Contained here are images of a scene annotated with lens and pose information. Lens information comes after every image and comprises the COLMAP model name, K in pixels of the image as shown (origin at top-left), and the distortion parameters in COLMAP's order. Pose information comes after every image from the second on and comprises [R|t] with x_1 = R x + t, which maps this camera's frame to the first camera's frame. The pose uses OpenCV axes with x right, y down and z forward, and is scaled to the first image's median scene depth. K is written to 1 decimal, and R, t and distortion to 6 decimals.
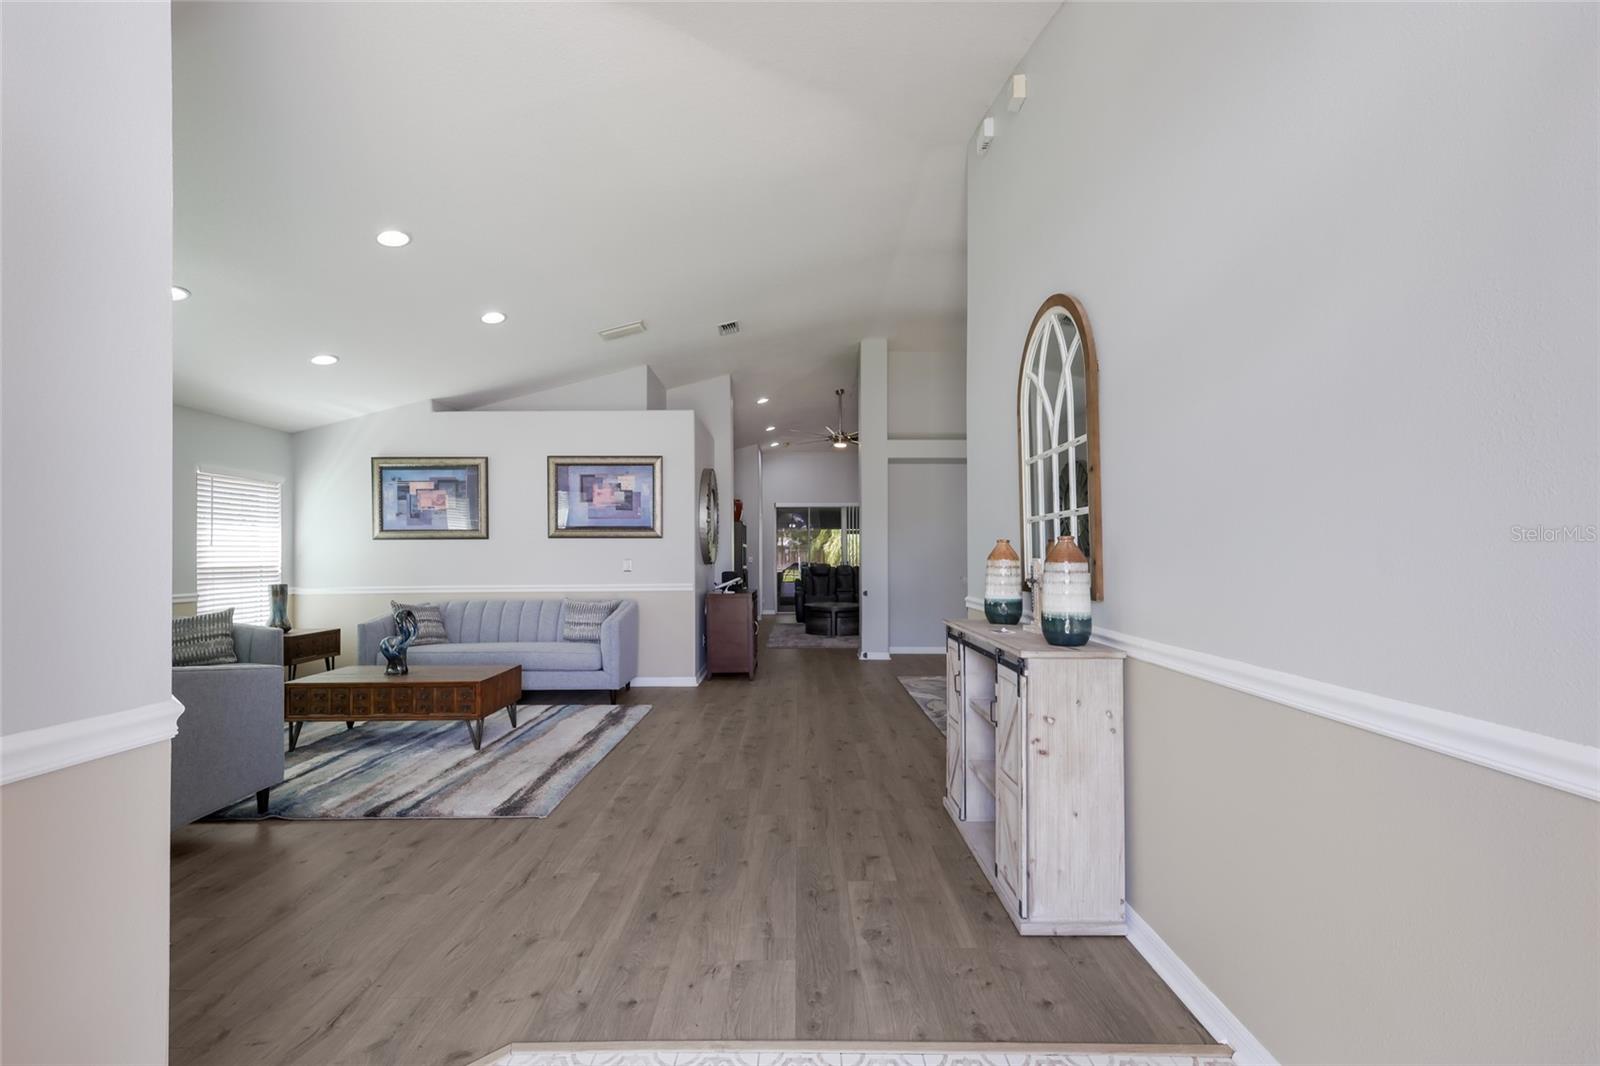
lens RADIAL K [[696.4, 0, 796.8], [0, 696.4, 537.5], [0, 0, 1]] dist [0.002562, 0.000336]
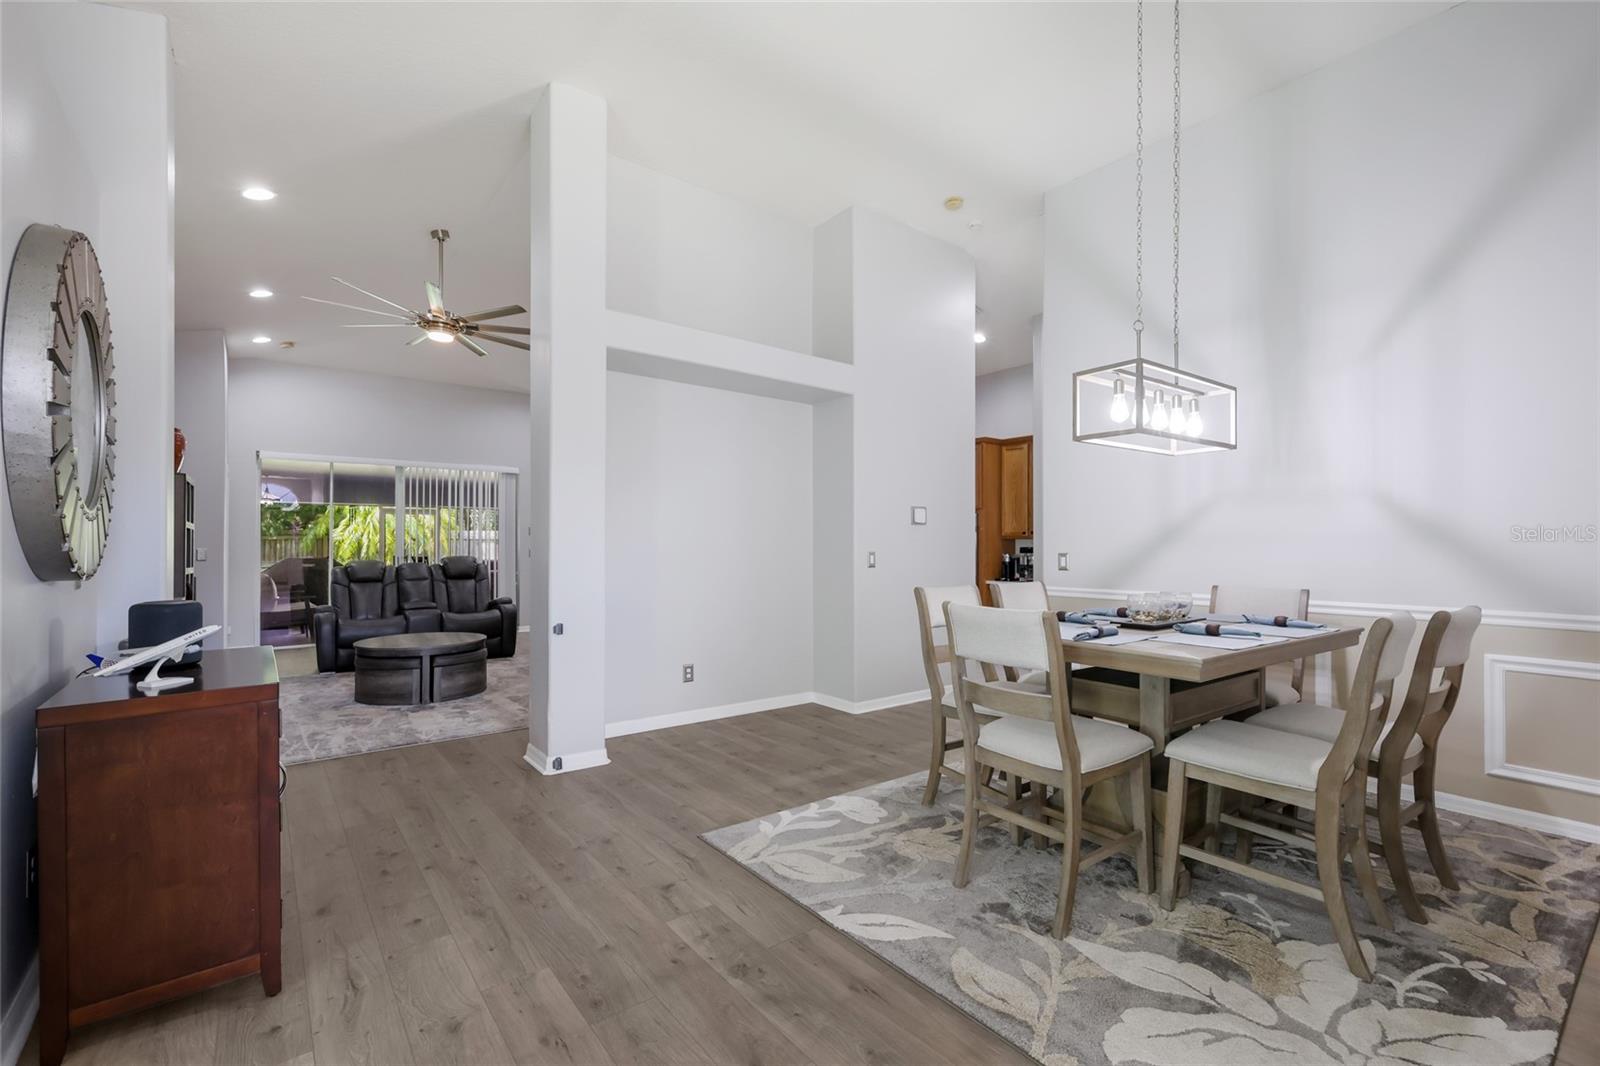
lens RADIAL K [[696.4, 0, 807.1], [0, 696.4, 537.6], [0, 0, 1]] dist [0.002562, 0.000336]
pose [[0.782758, 0.009780, 0.622249, -0.047917], [-0.018370, 0.999804, 0.007395, 0.010536], [-0.622055, -0.017219, 0.782784, 0.424070]]
